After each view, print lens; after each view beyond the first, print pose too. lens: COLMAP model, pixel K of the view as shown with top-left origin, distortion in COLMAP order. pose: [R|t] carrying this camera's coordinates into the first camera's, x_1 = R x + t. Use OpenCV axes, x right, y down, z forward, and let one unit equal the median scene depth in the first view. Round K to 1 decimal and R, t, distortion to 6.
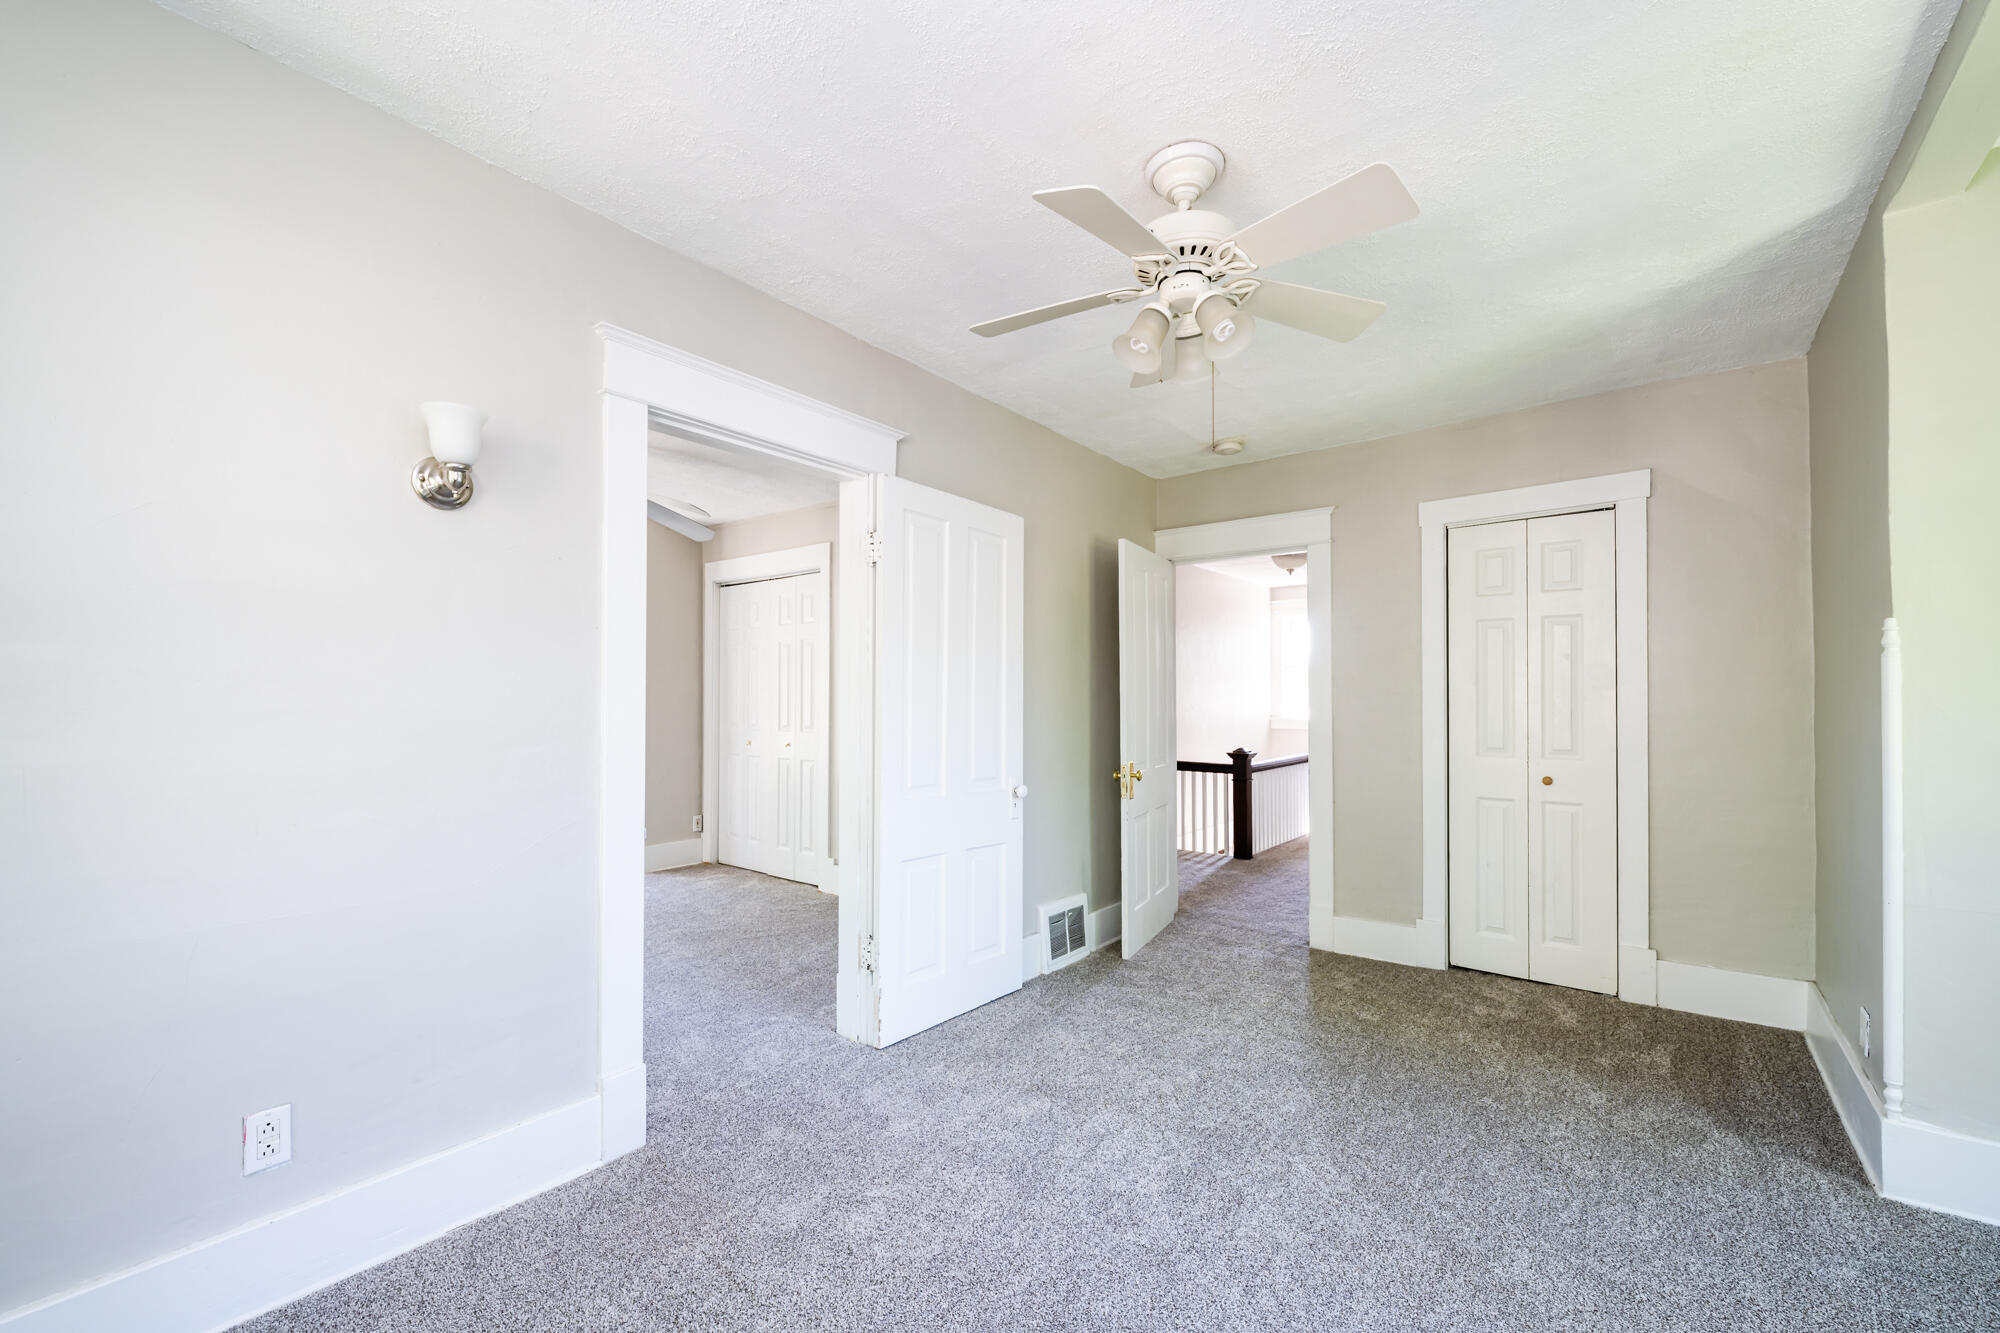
lens RADIAL K [[800.2, 0, 995.4], [0, 800.2, 682.8], [0, 0, 1]] dist [0.002012, 0.000264]
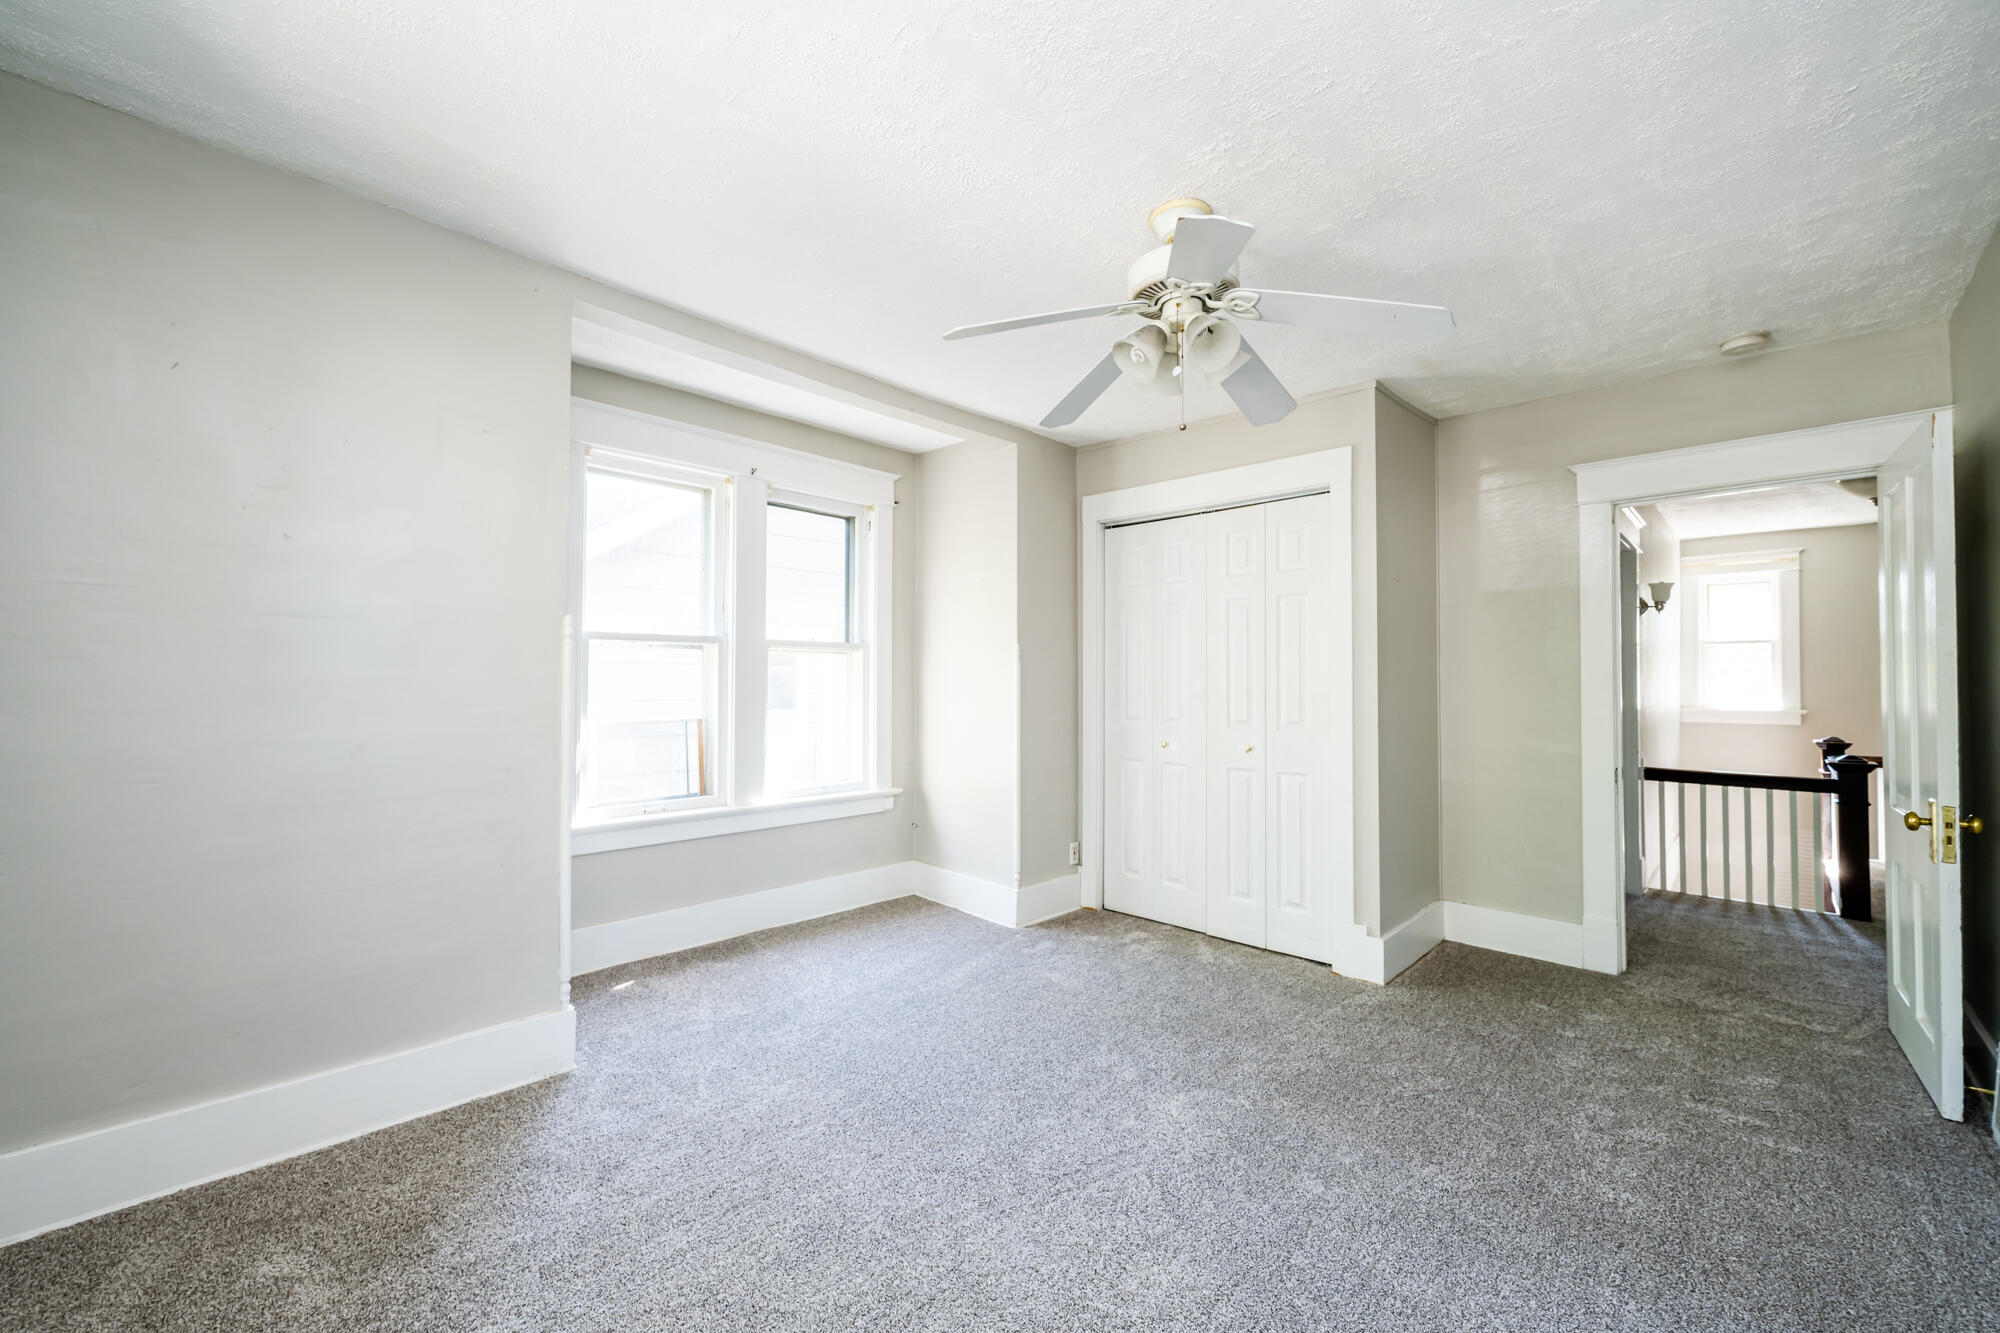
lens RADIAL K [[800.2, 0, 1006.0], [0, 800.2, 662.4], [0, 0, 1]] dist [0.002012, 0.000264]
pose [[0.995575, -0.000259, -0.093974, -0.365938], [-0.000280, 0.999984, -0.005726, 0.006103], [0.093974, 0.005727, 0.995558, 0.268588]]
